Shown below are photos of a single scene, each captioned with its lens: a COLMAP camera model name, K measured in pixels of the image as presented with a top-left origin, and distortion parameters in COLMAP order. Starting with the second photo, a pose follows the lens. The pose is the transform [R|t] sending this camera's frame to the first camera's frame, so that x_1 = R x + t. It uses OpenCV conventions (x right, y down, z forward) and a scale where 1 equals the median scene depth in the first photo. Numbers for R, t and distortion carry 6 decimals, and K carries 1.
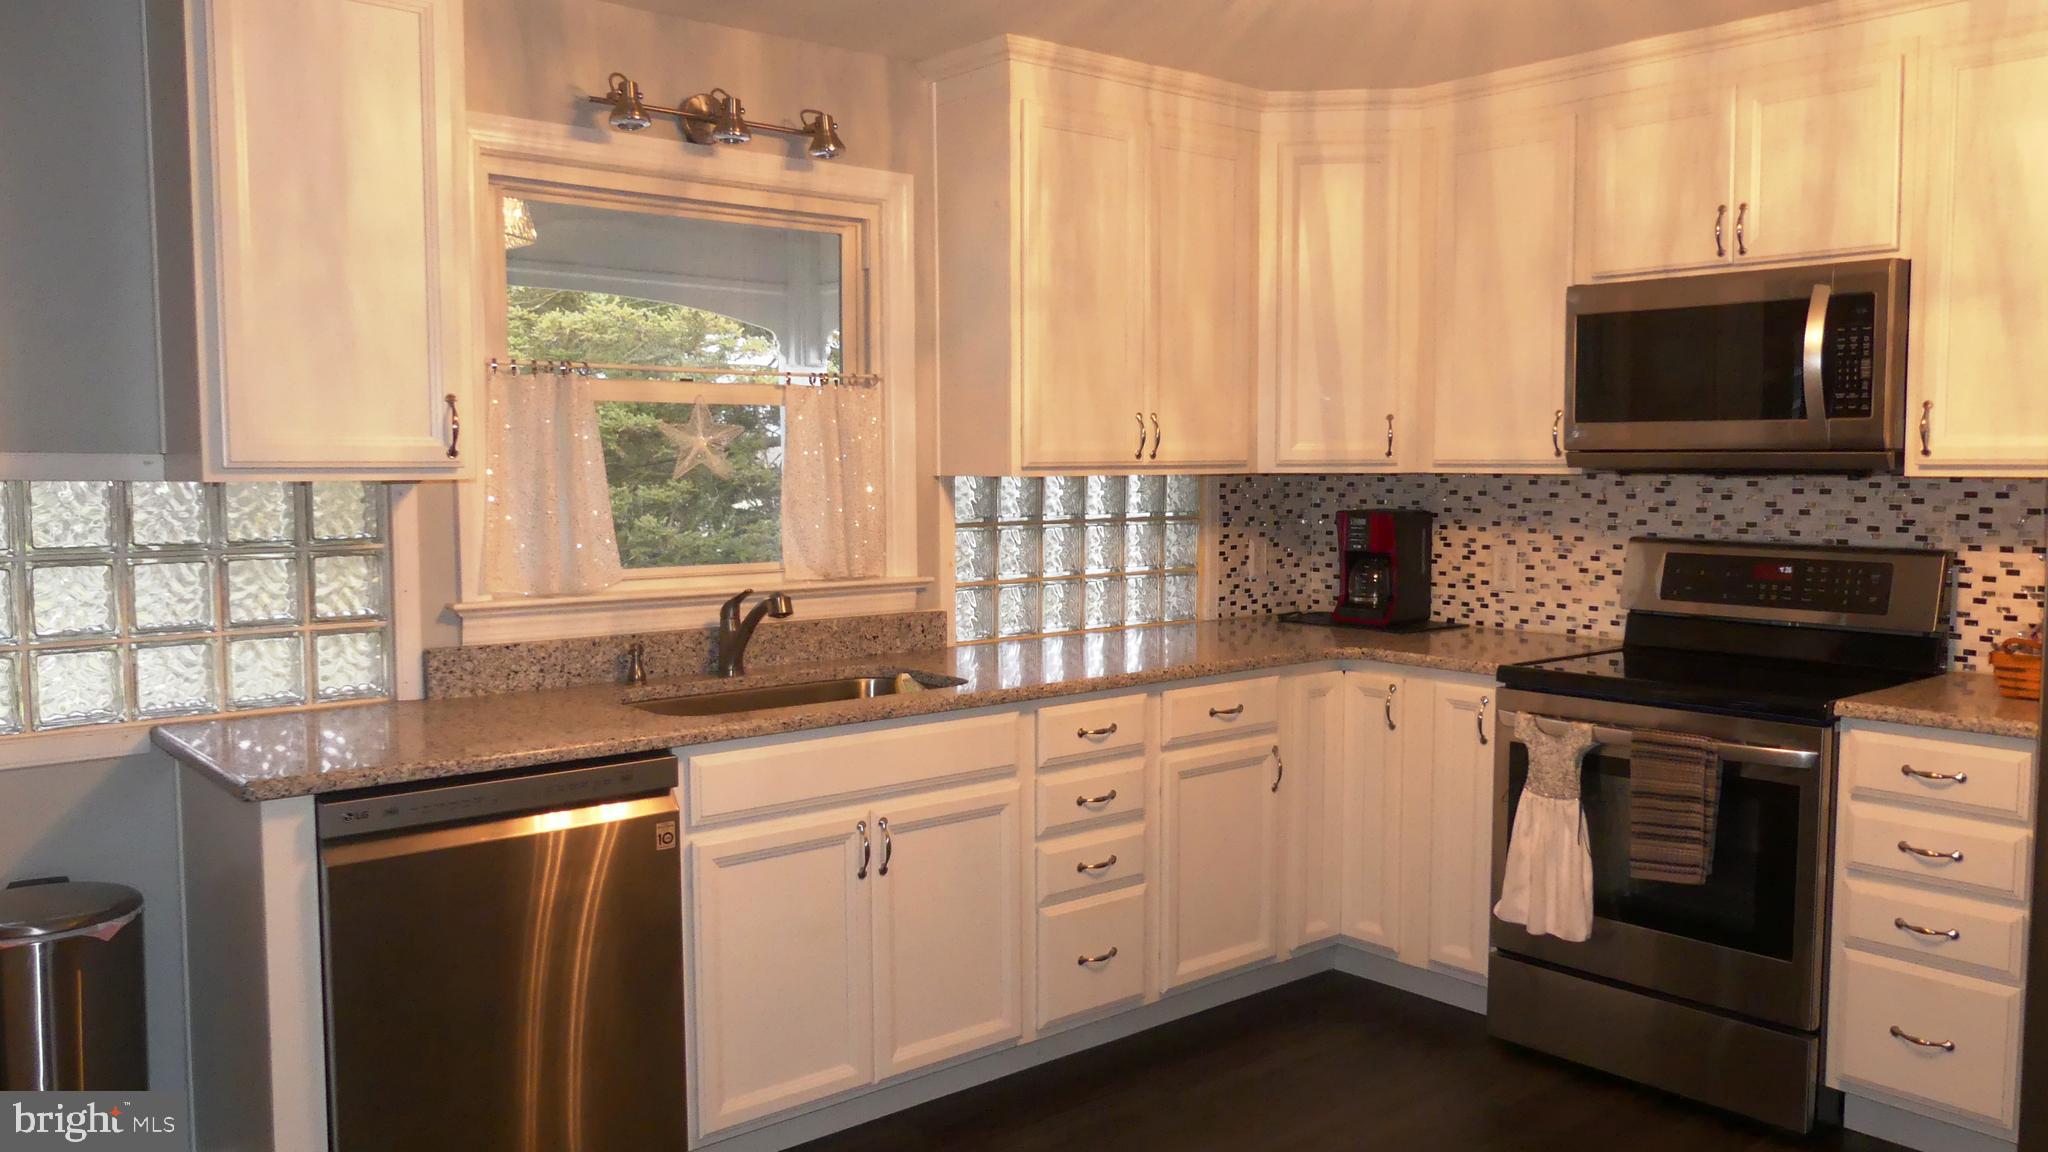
lens RADIAL K [[1539.3, 0, 1016.1], [0, 1539.3, 580.5], [0, 0, 1]] dist [0.001372, -0.049740]
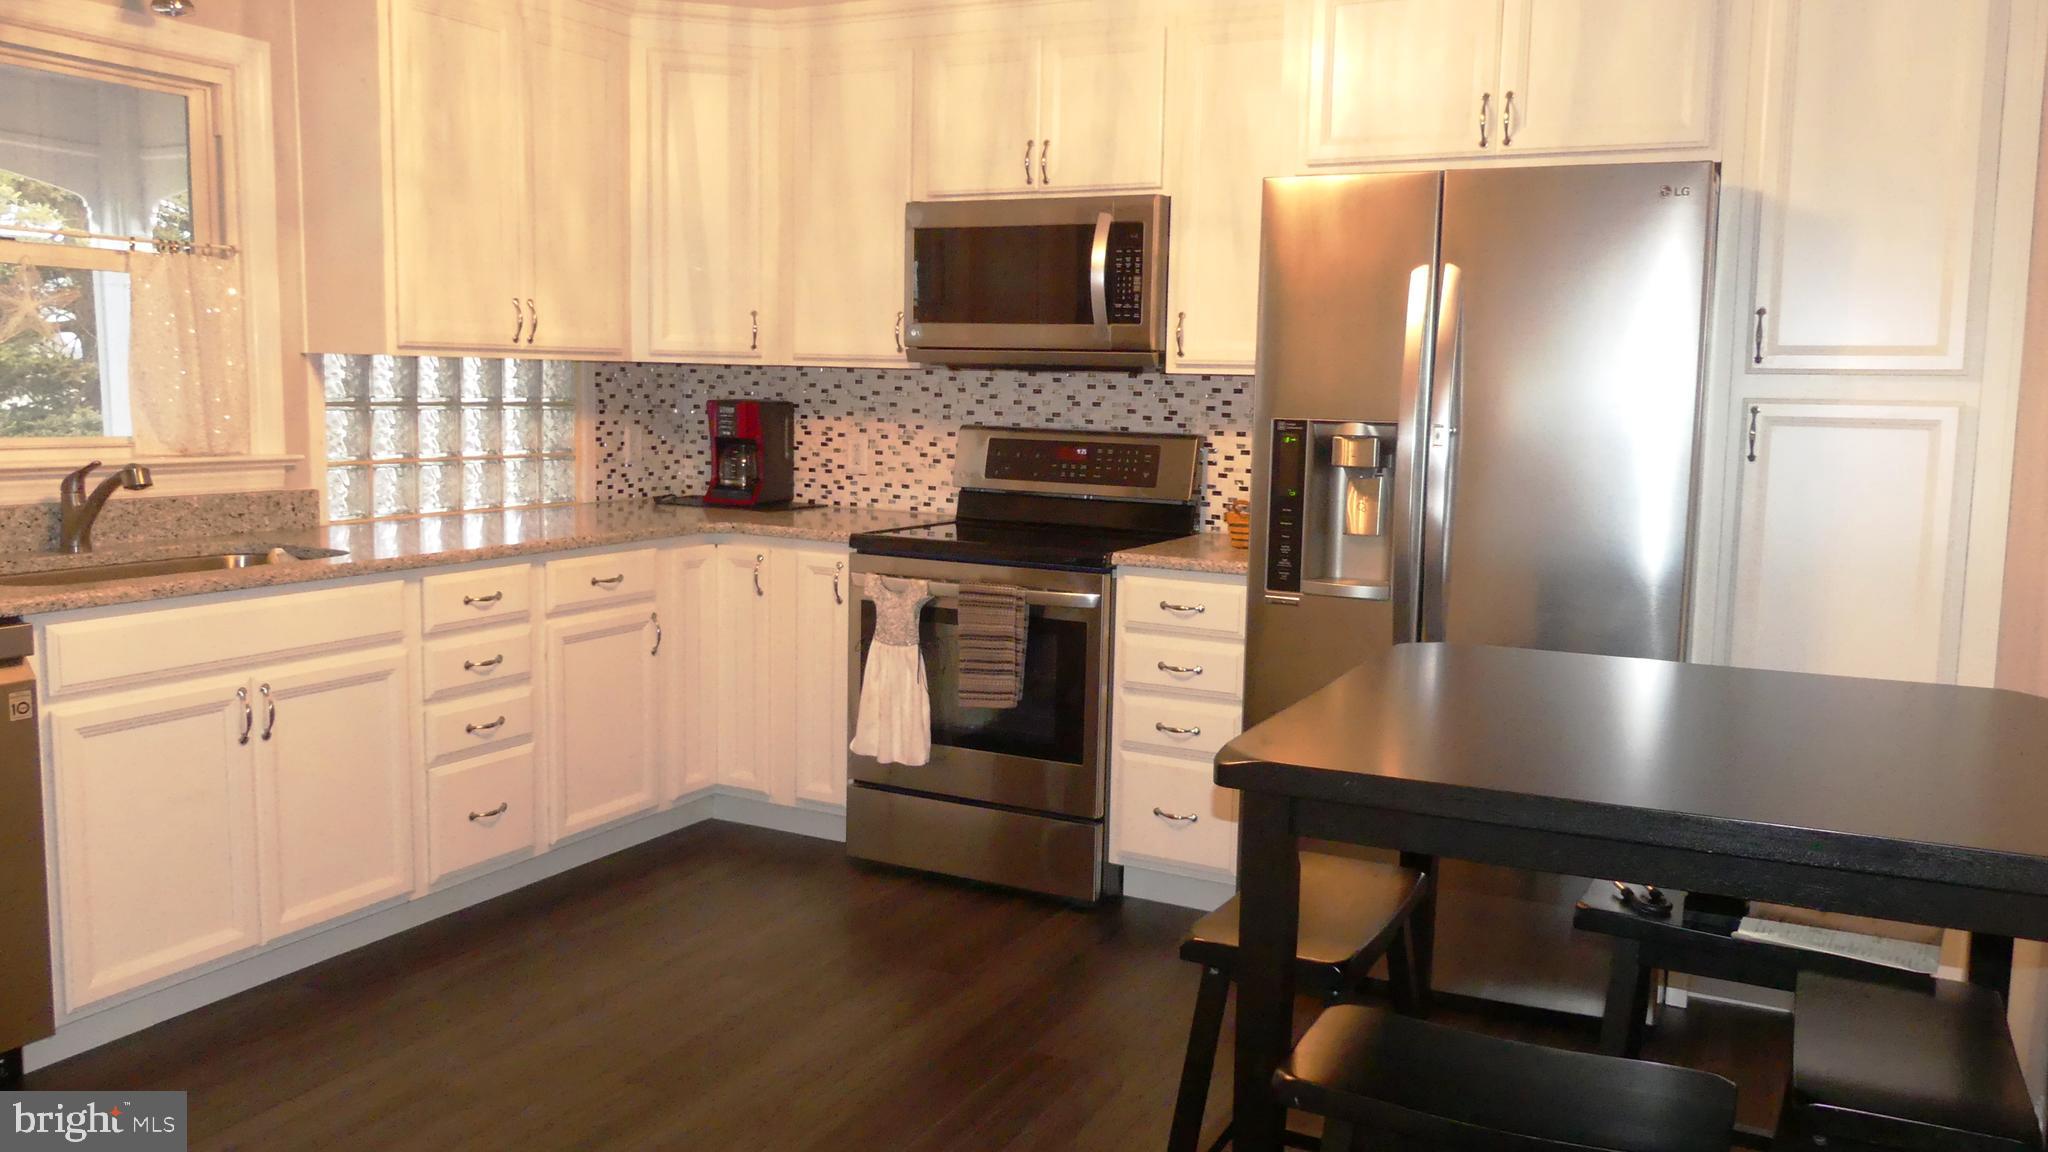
lens RADIAL K [[1584.3, 0, 1021.3], [0, 1584.3, 570.3], [0, 0, 1]] dist [-0.007468, 0.041515]
pose [[0.921251, -0.024286, 0.388210, -0.025912], [0.007858, 0.999007, 0.043849, 0.031516], [-0.388890, -0.037345, 0.920527, -0.128351]]
